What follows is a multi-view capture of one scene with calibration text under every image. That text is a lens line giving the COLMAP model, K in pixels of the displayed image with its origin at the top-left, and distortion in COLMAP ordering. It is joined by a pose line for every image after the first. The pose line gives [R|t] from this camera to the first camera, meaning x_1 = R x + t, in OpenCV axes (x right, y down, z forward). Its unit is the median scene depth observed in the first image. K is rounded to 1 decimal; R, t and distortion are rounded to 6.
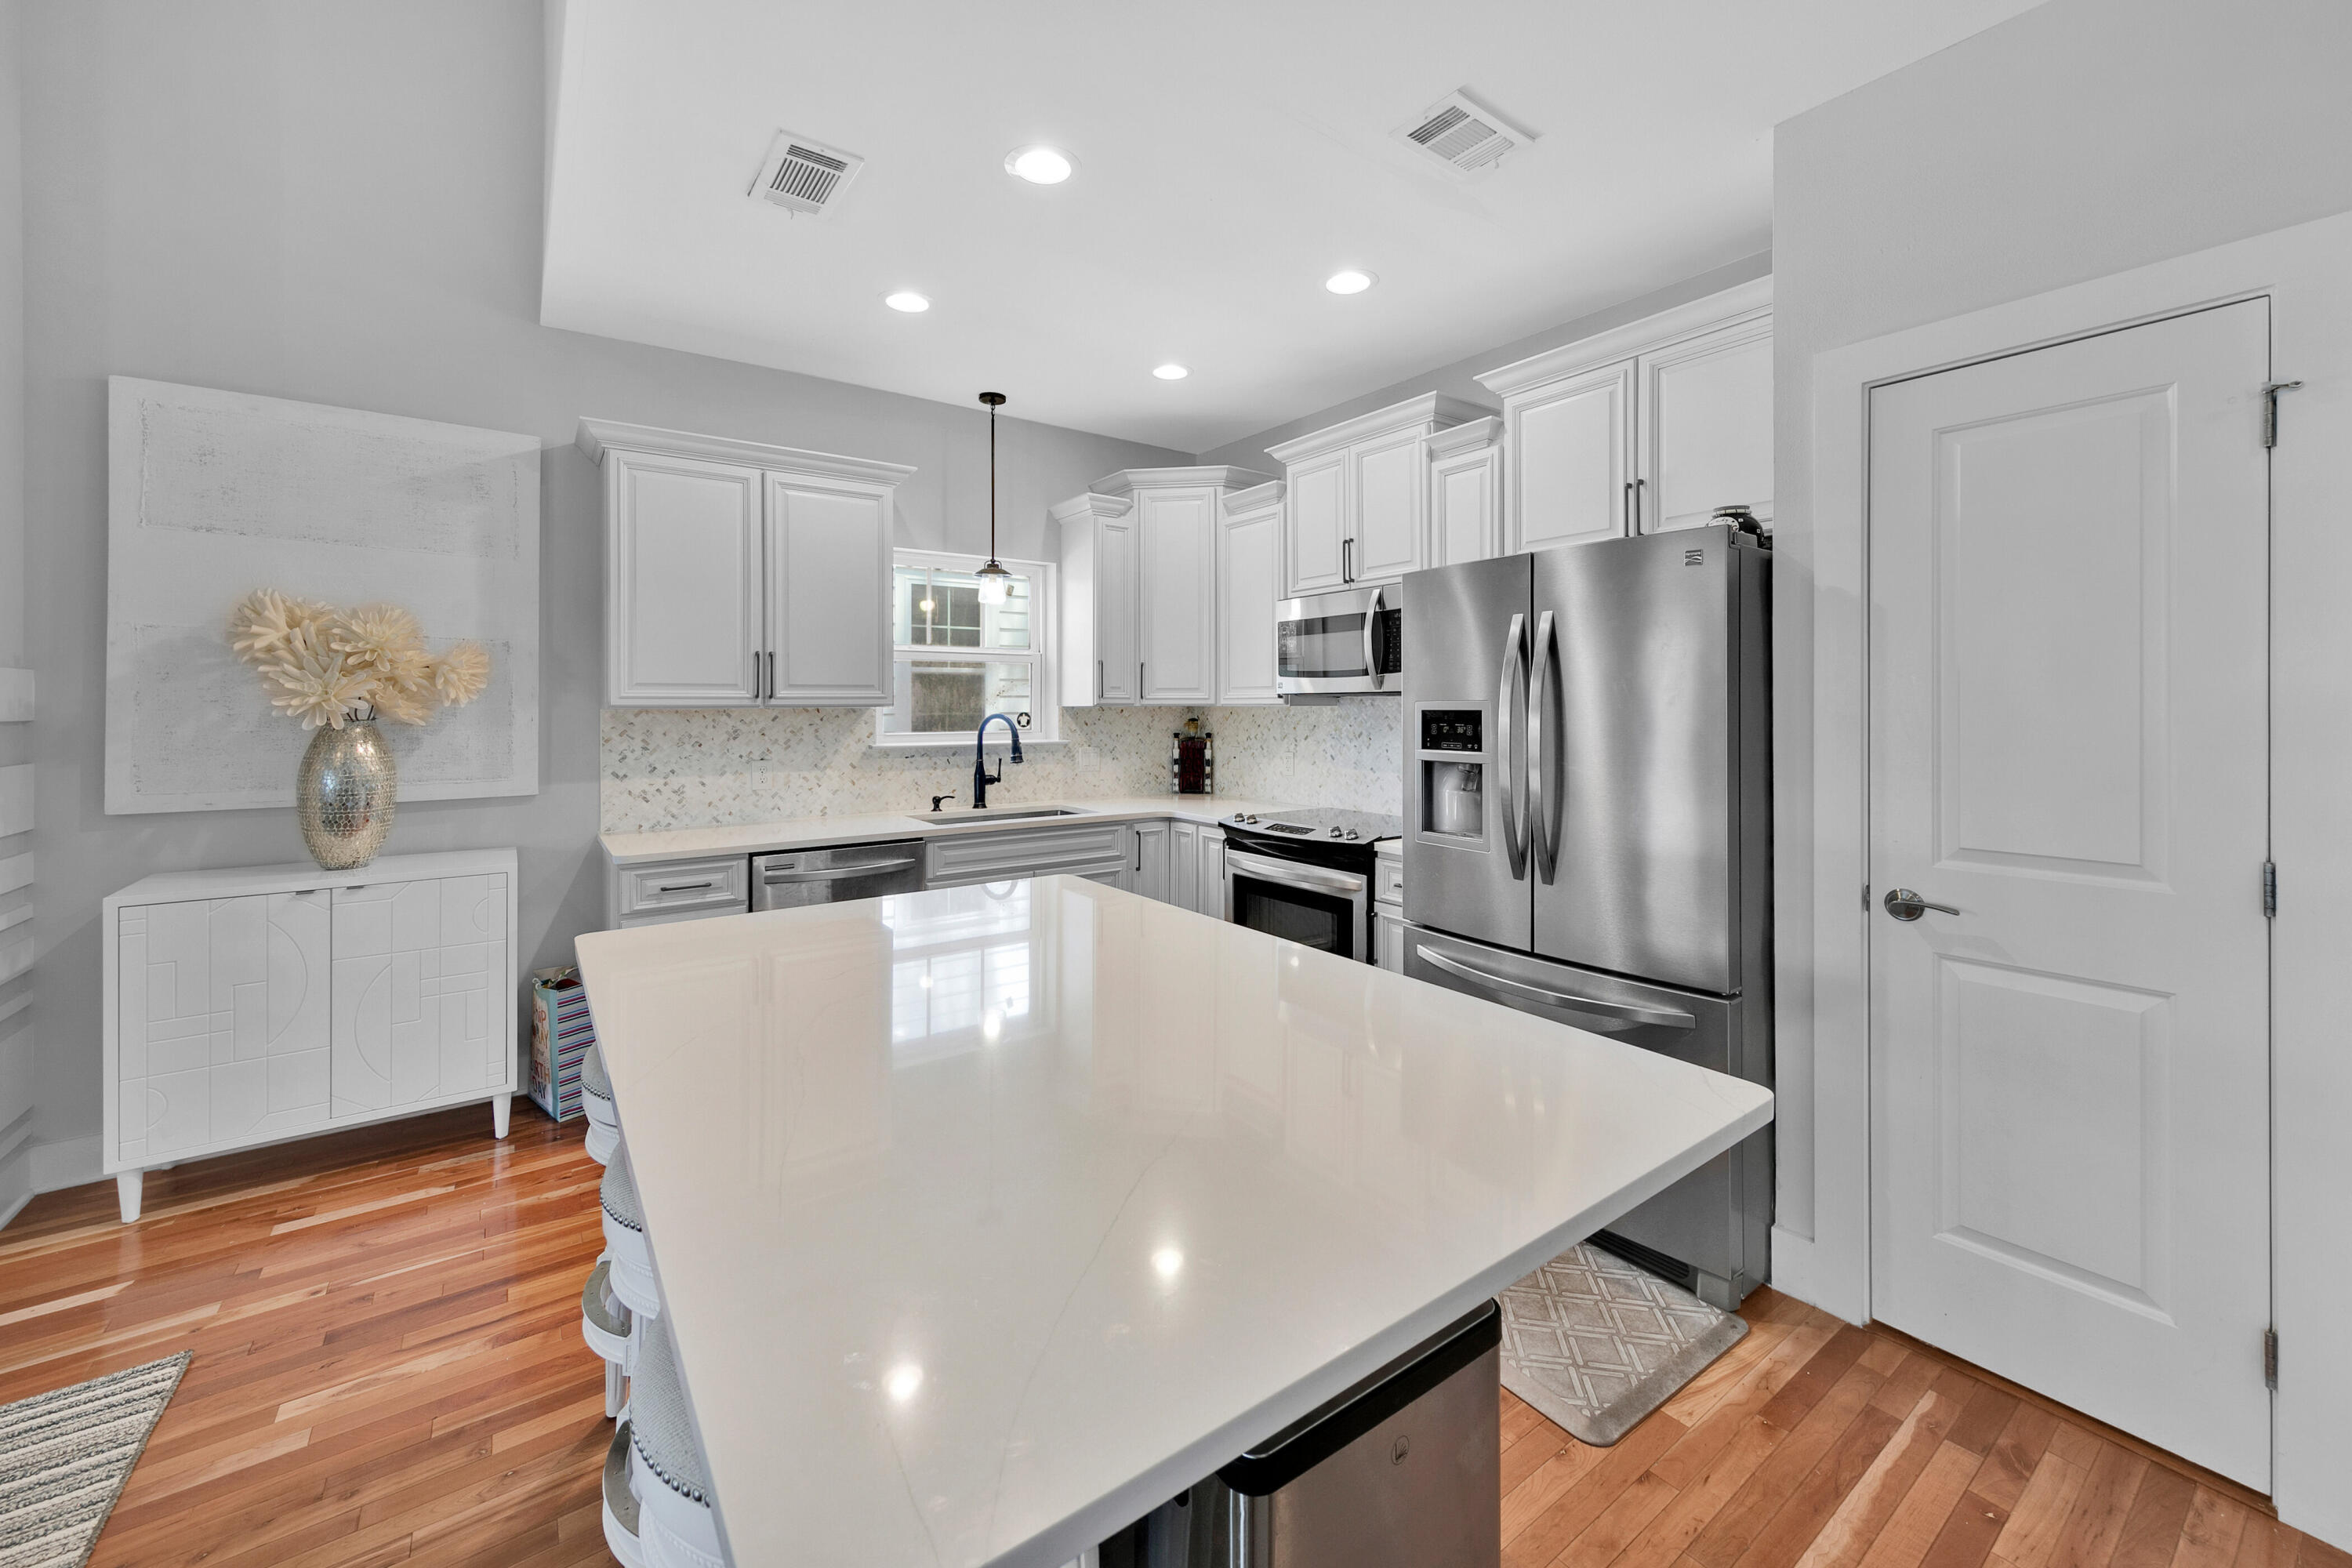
lens RADIAL K [[927.7, 0, 1168.3], [0, 927.7, 715.1], [0, 0, 1]] dist [0.000435, -0.000243]
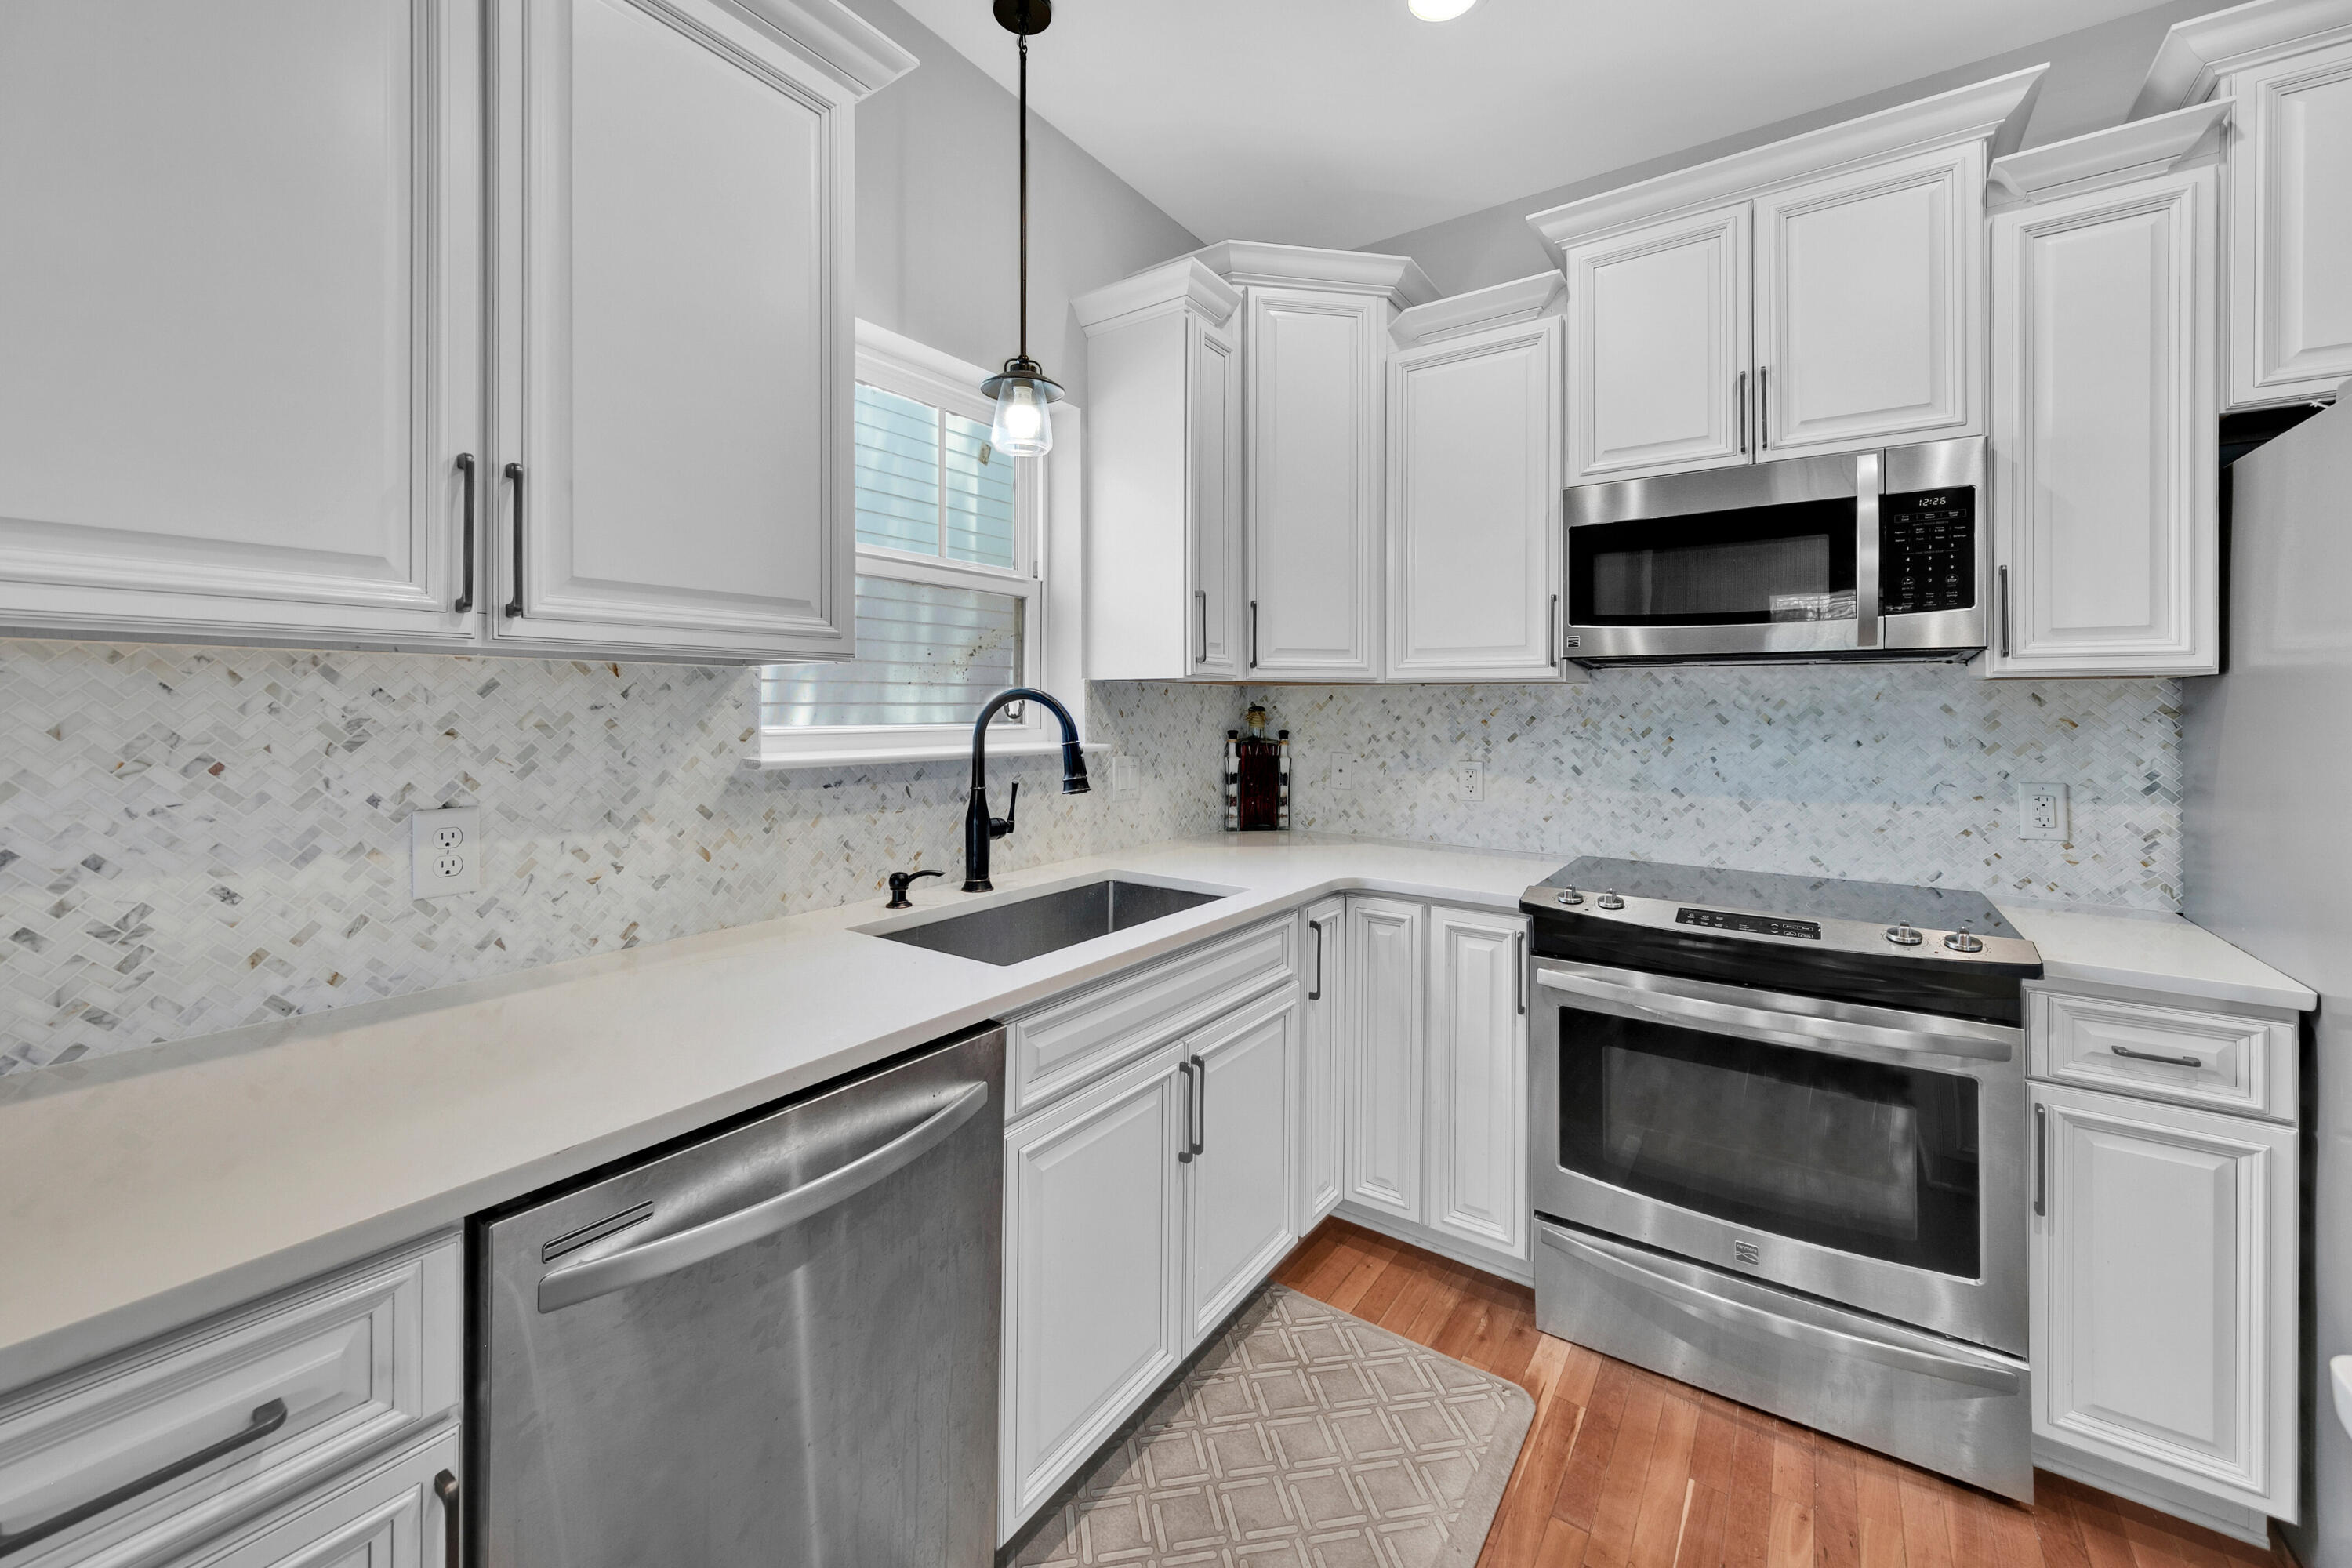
lens RADIAL K [[927.7, 0, 1168.3], [0, 927.7, 715.1], [0, 0, 1]] dist [0.000435, -0.000243]
pose [[0.945052, 0.004091, 0.326894, -0.273400], [-0.004050, 0.999991, -0.000807, 0.012075], [-0.326895, -0.000561, 0.945061, 0.539758]]
